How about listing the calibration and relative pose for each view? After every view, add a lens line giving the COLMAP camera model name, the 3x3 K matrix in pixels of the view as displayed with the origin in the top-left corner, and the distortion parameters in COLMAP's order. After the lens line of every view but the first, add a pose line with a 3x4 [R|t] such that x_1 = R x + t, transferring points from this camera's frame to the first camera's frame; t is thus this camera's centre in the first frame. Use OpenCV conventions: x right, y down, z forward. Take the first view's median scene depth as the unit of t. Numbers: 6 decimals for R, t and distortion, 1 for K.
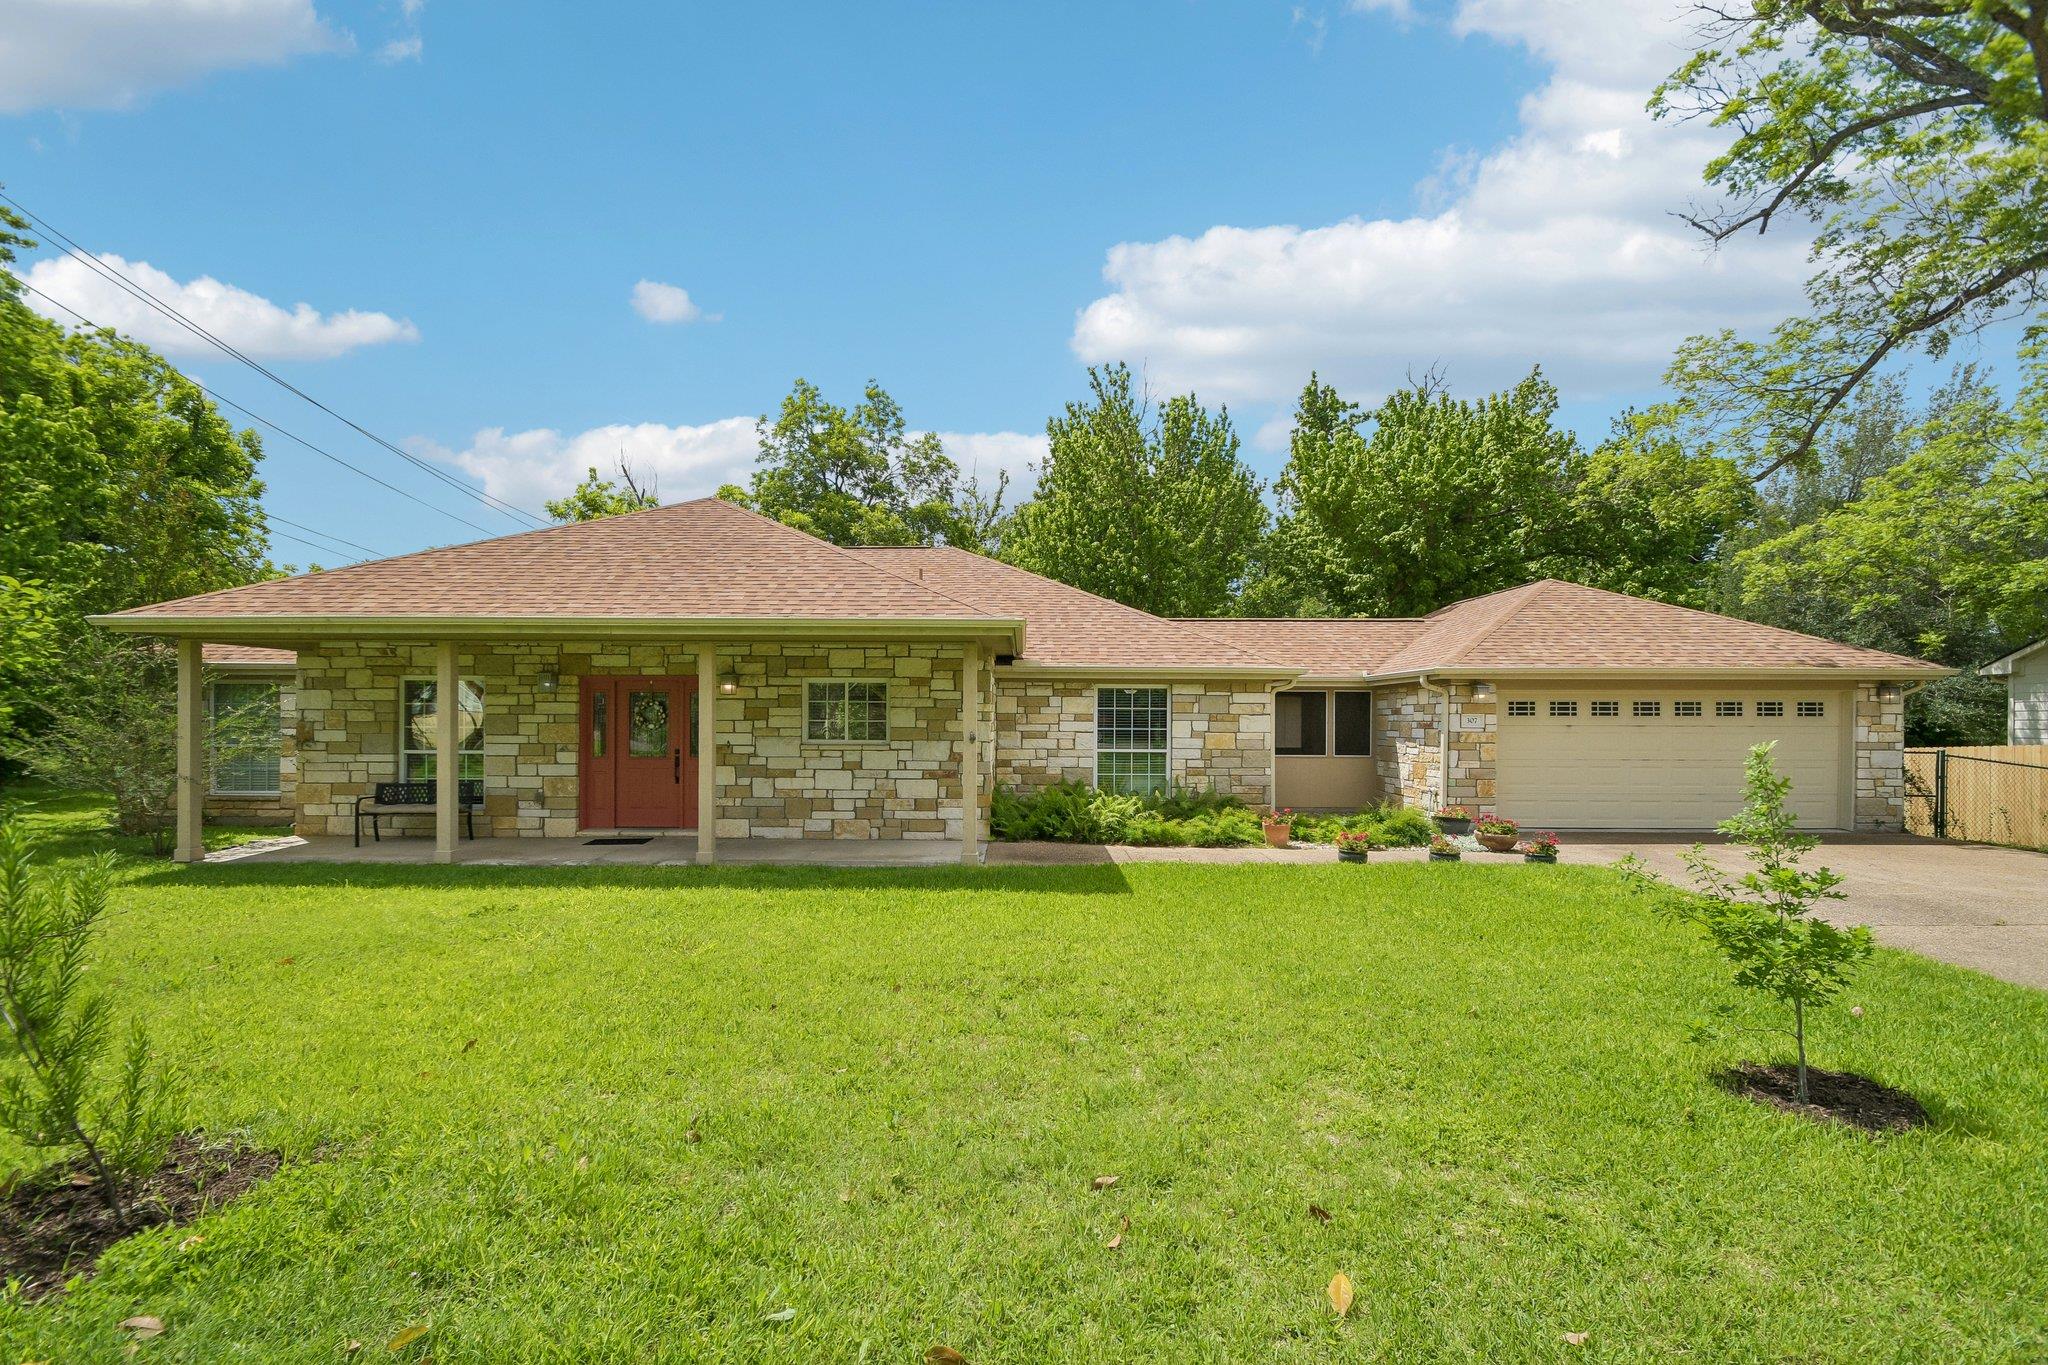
lens RADIAL K [[894.0, 0, 1024.7], [0, 894.0, 695.7], [0, 0, 1]] dist [0.002343, 0.000150]
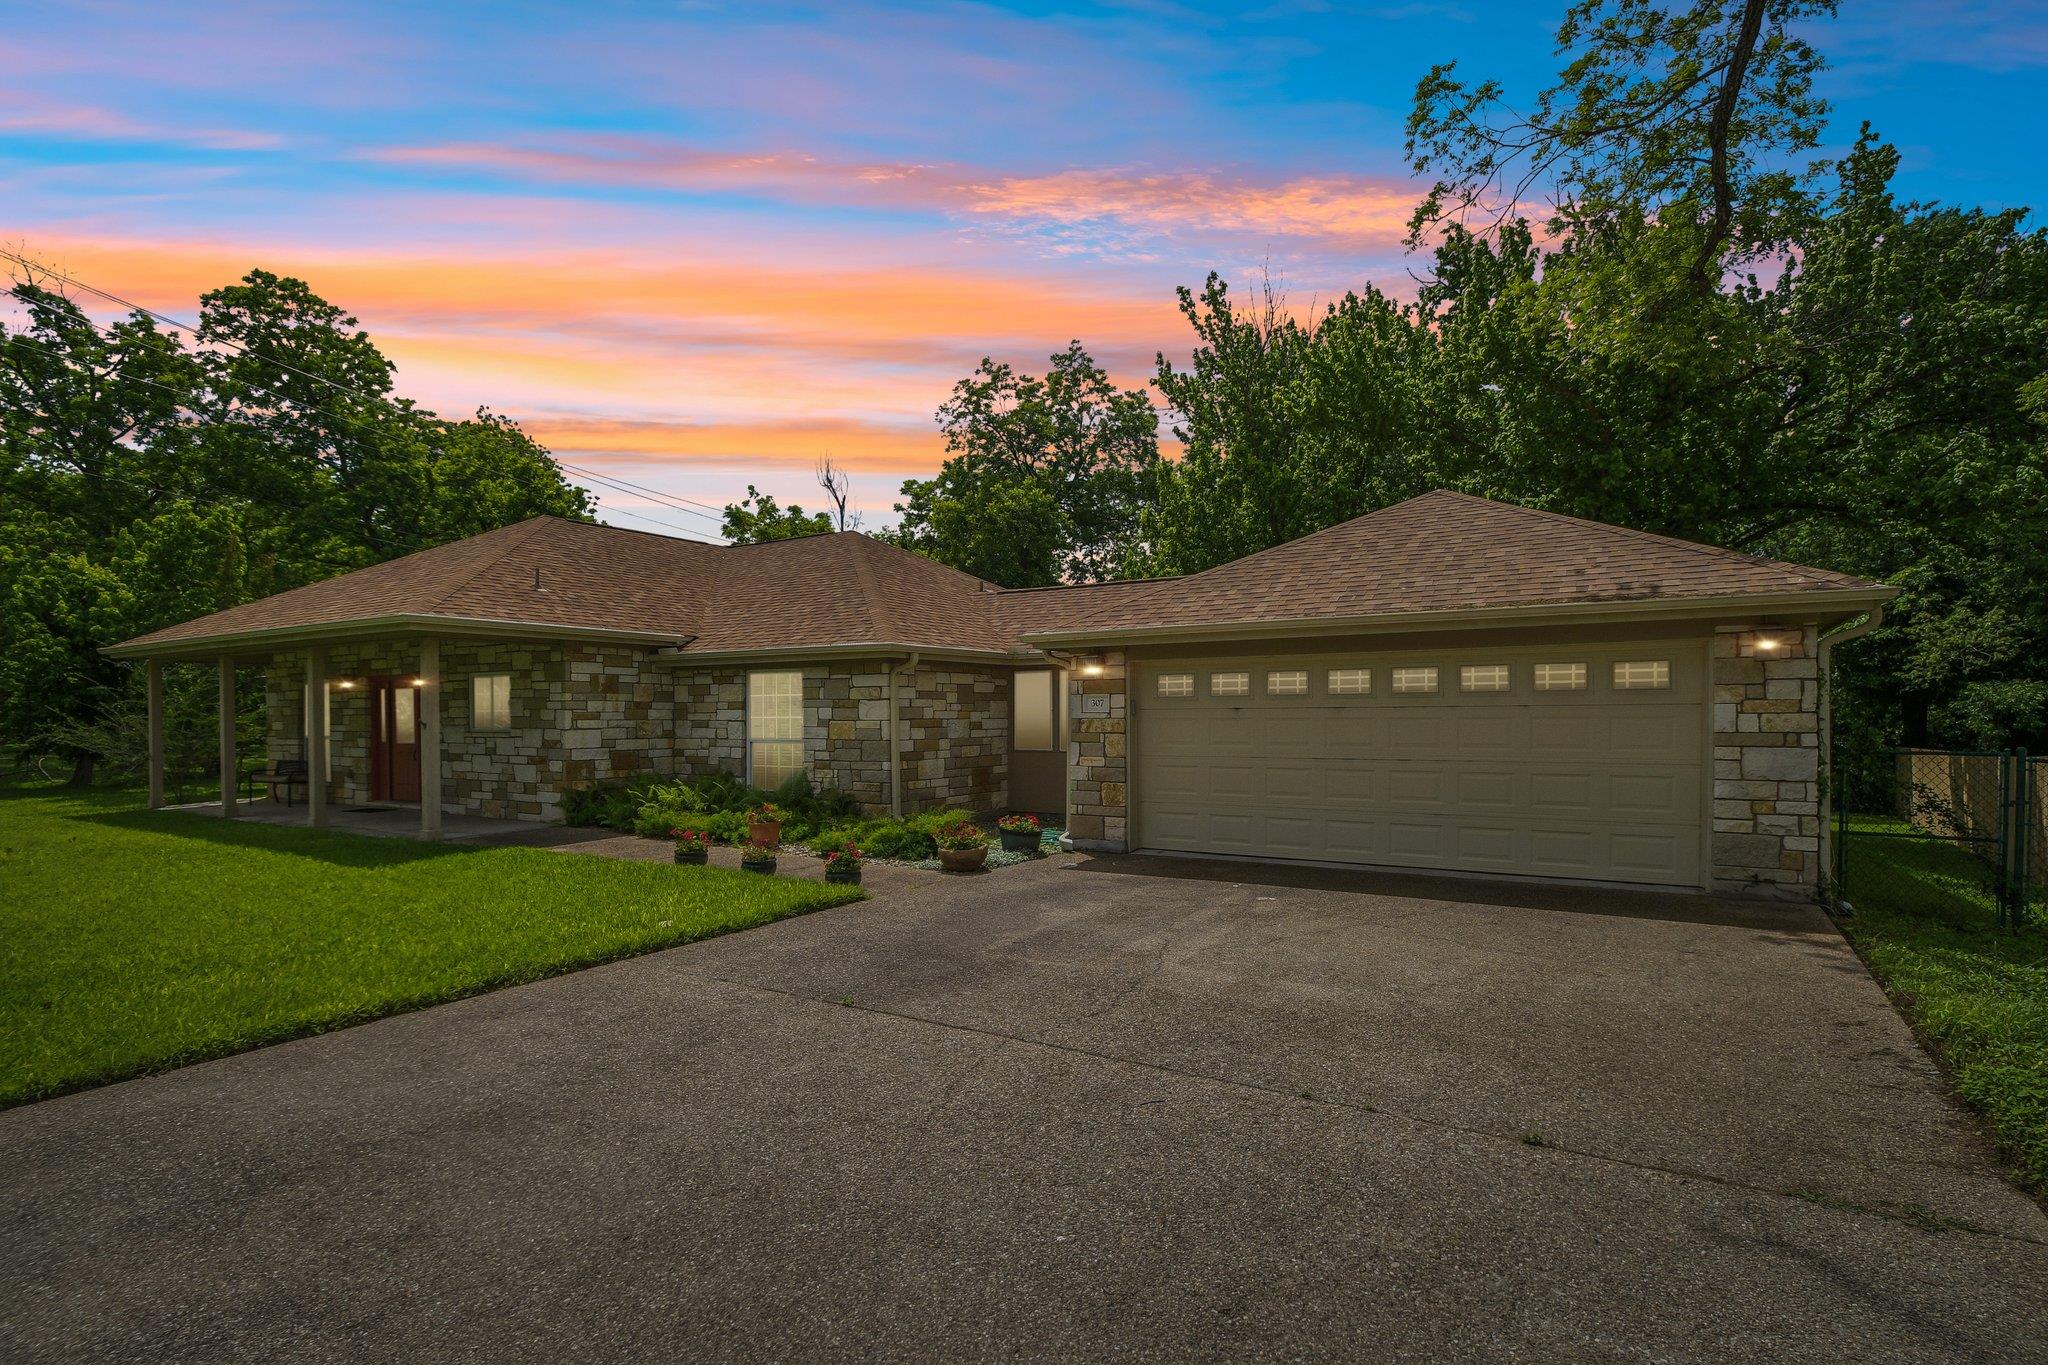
lens RADIAL K [[1012.6, 0, 1024.3], [0, 1012.6, 692.3], [0, 0, 1]] dist [0.001819, 0.000014]
pose [[0.847018, -0.020184, -0.531180, 1.033130], [0.021919, 0.999755, -0.003037, 0.023098], [0.531111, -0.009071, 0.847253, 0.284713]]
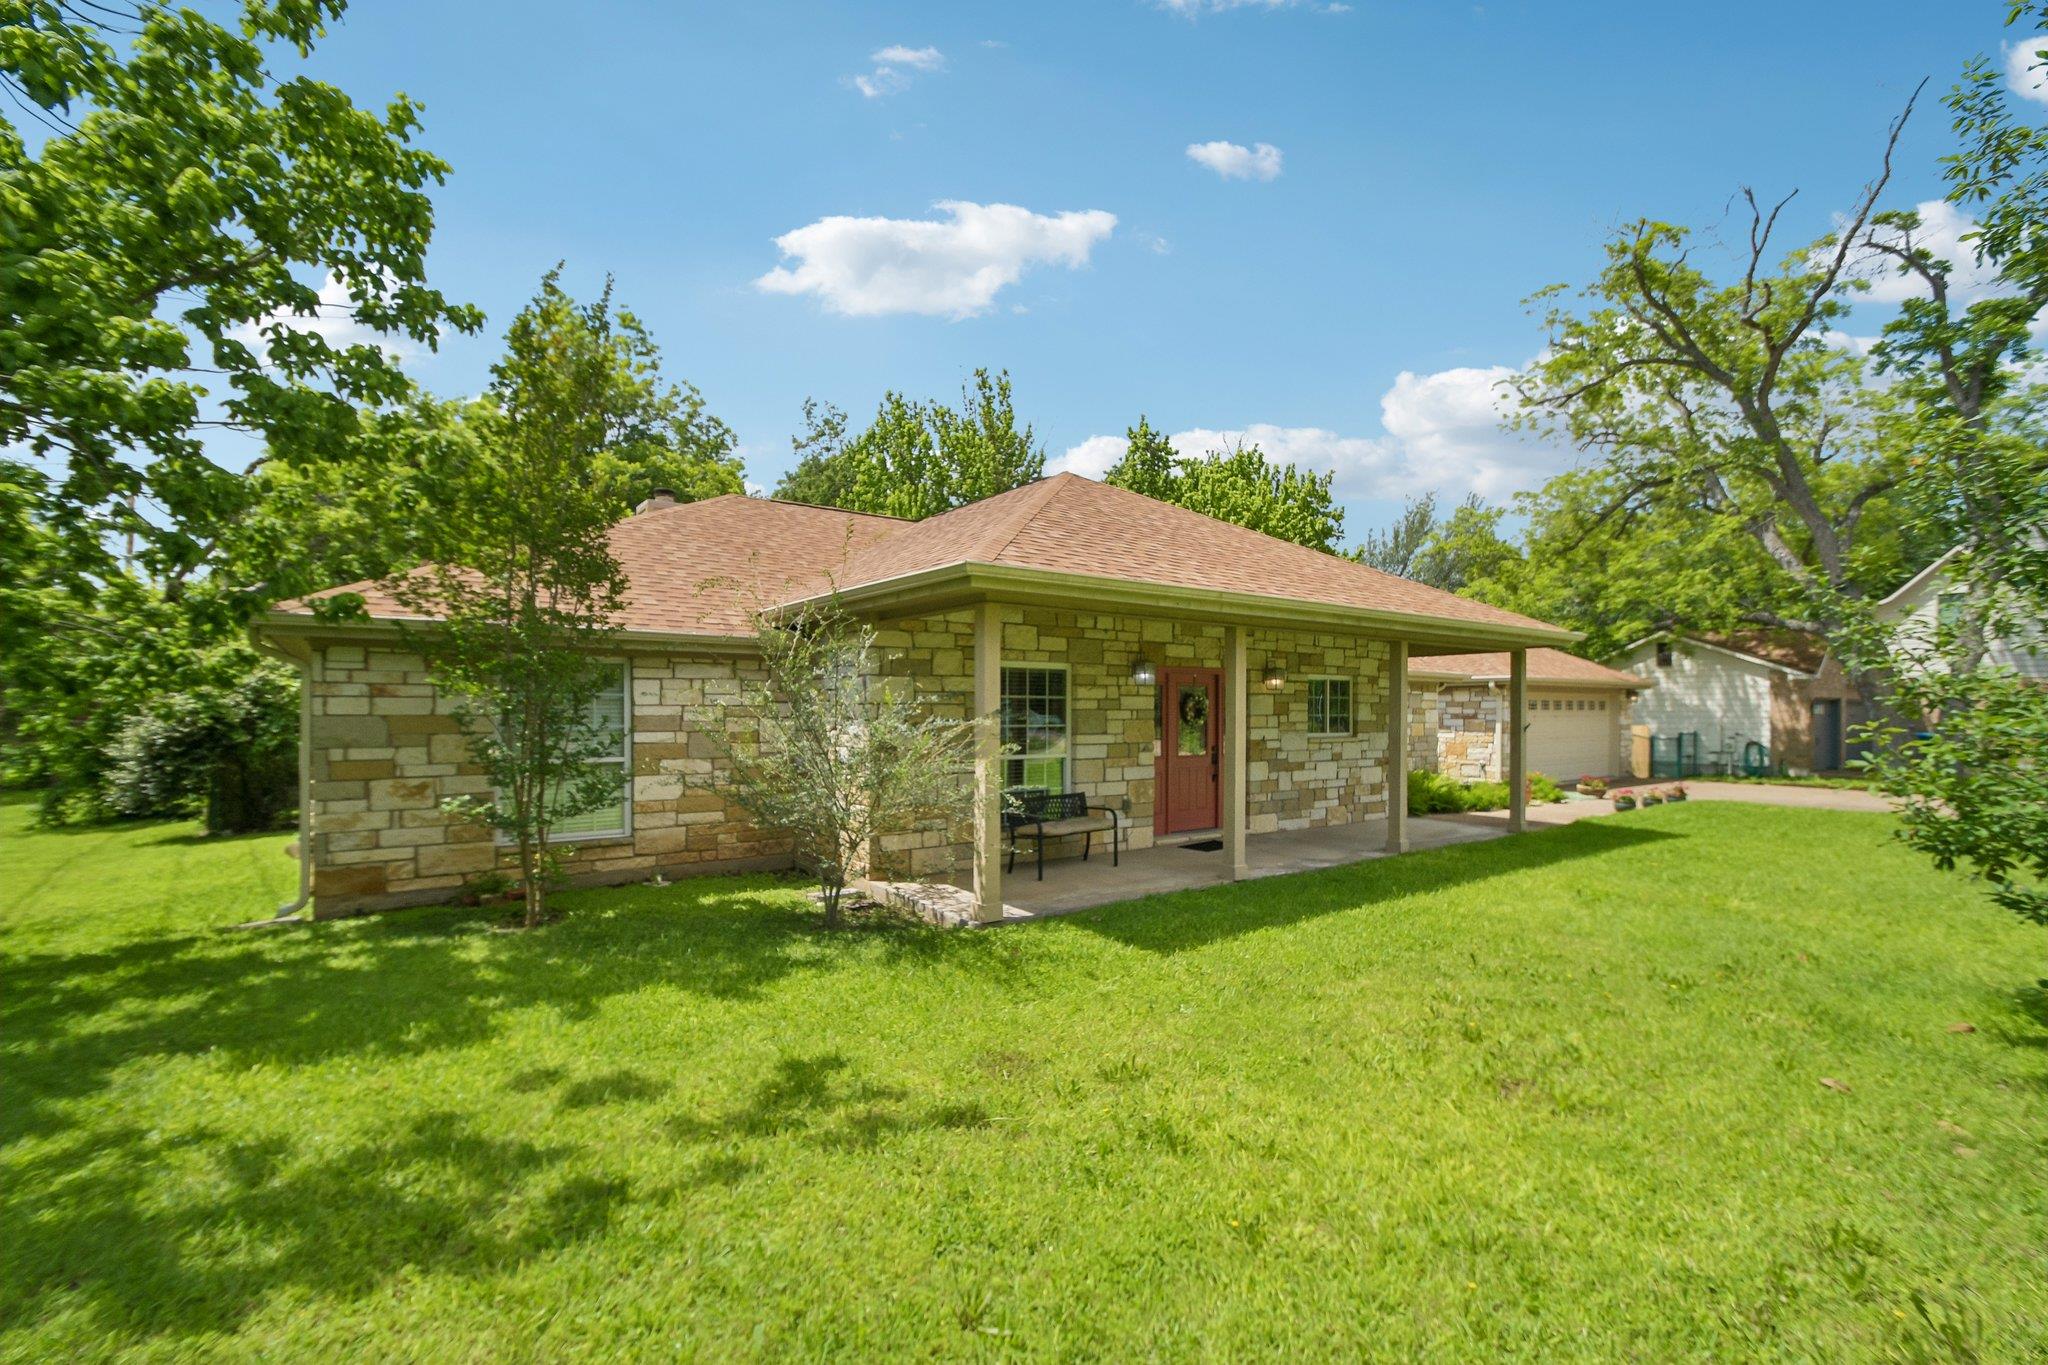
lens RADIAL K [[894.0, 0, 1025.5], [0, 894.0, 693.8], [0, 0, 1]] dist [0.002343, 0.000150]
pose [[0.804028, 0.008454, 0.594532, -1.132996], [-0.009394, 0.999955, -0.001516, 0.007313], [-0.594518, -0.004366, 0.804071, 0.353126]]
